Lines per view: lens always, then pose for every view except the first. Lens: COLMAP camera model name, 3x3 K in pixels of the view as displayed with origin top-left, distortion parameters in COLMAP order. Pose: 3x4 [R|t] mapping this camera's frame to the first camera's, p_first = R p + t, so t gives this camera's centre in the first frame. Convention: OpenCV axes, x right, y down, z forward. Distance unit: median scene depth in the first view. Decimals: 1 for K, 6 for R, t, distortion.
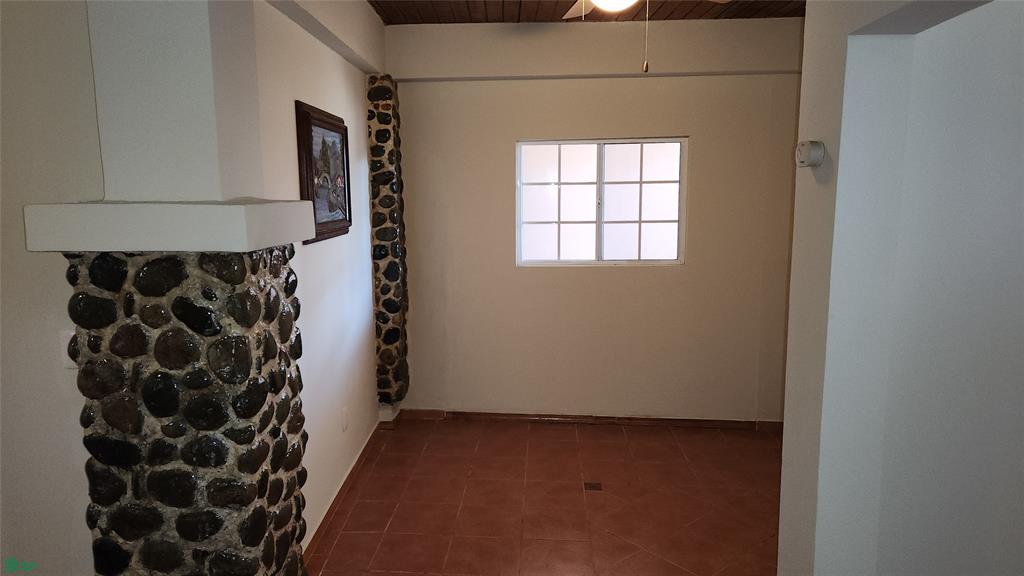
lens RADIAL K [[692.3, 0, 512.1], [0, 692.3, 287.1], [0, 0, 1]] dist [0.064588, -0.029821]
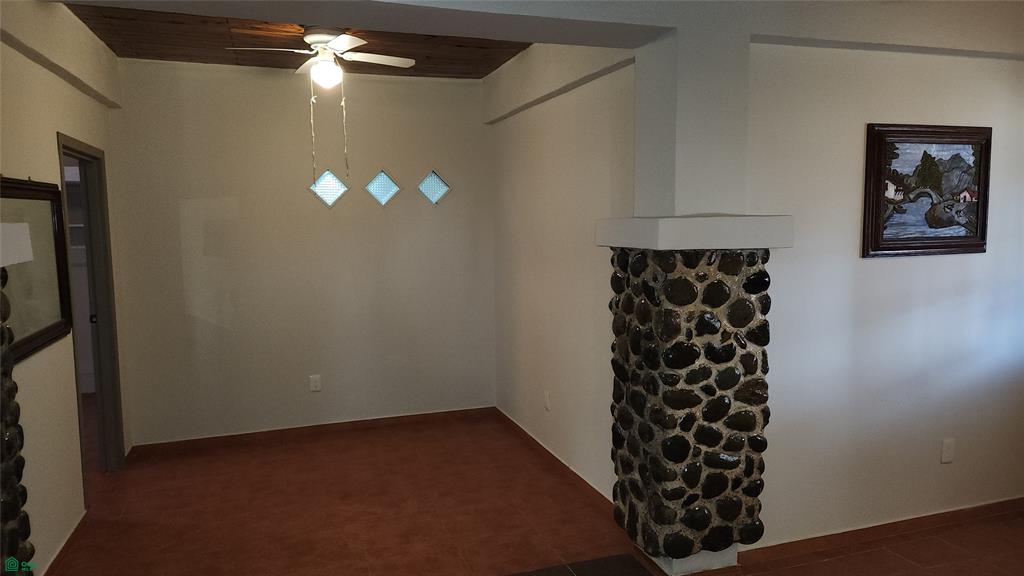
lens RADIAL K [[692.3, 0, 511.9], [0, 692.3, 288.1], [0, 0, 1]] dist [0.064588, -0.029821]
pose [[0.367063, 0.092026, -0.925633, 0.799682], [-0.114990, 0.991951, 0.053019, -0.011695], [0.923061, 0.086977, 0.374691, 0.157994]]
